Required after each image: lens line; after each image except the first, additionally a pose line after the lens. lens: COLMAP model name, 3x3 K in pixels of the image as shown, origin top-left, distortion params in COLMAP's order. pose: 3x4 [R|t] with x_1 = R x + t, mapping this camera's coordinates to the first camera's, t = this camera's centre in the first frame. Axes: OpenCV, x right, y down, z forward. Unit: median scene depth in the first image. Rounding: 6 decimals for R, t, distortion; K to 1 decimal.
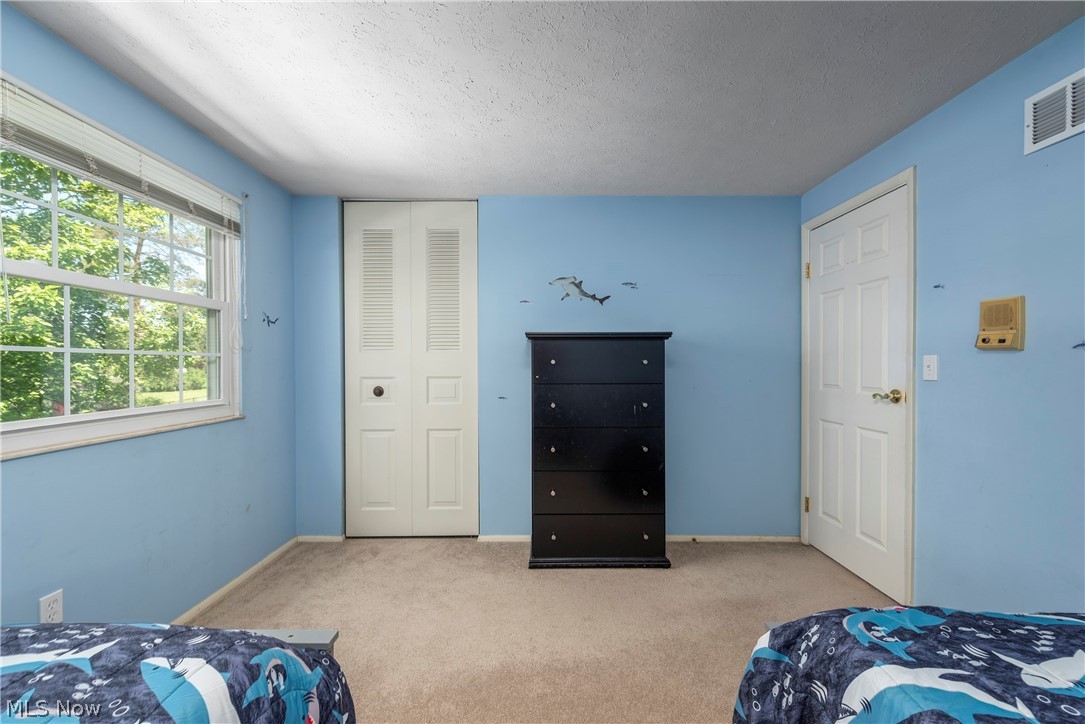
lens RADIAL K [[372.4, 0, 597.7], [0, 372.4, 365.2], [0, 0, 1]] dist [0.000130, -0.000015]
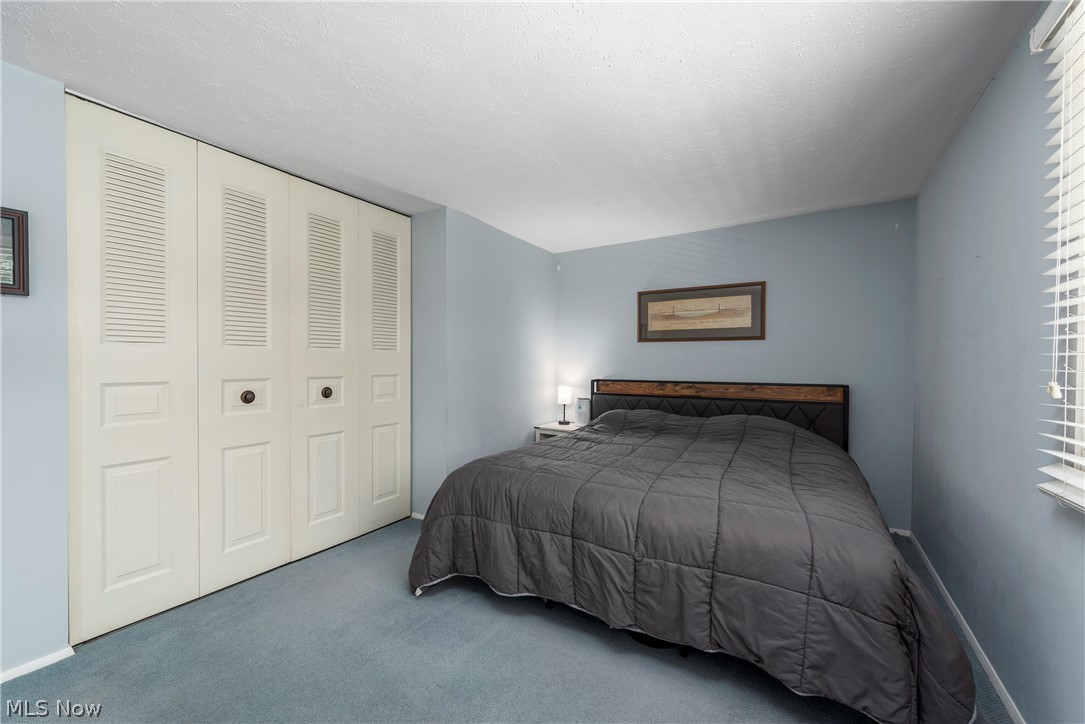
lens RADIAL K [[420.3, 0, 540.3], [0, 420.3, 364.6], [0, 0, 1]] dist [0.000476, -0.000249]
pose [[0.547036, -0.001988, 0.837107, -1.002310], [0.003622, 0.999993, 0.000008, 0.002512], [-0.837101, 0.003028, 0.547039, -0.020734]]
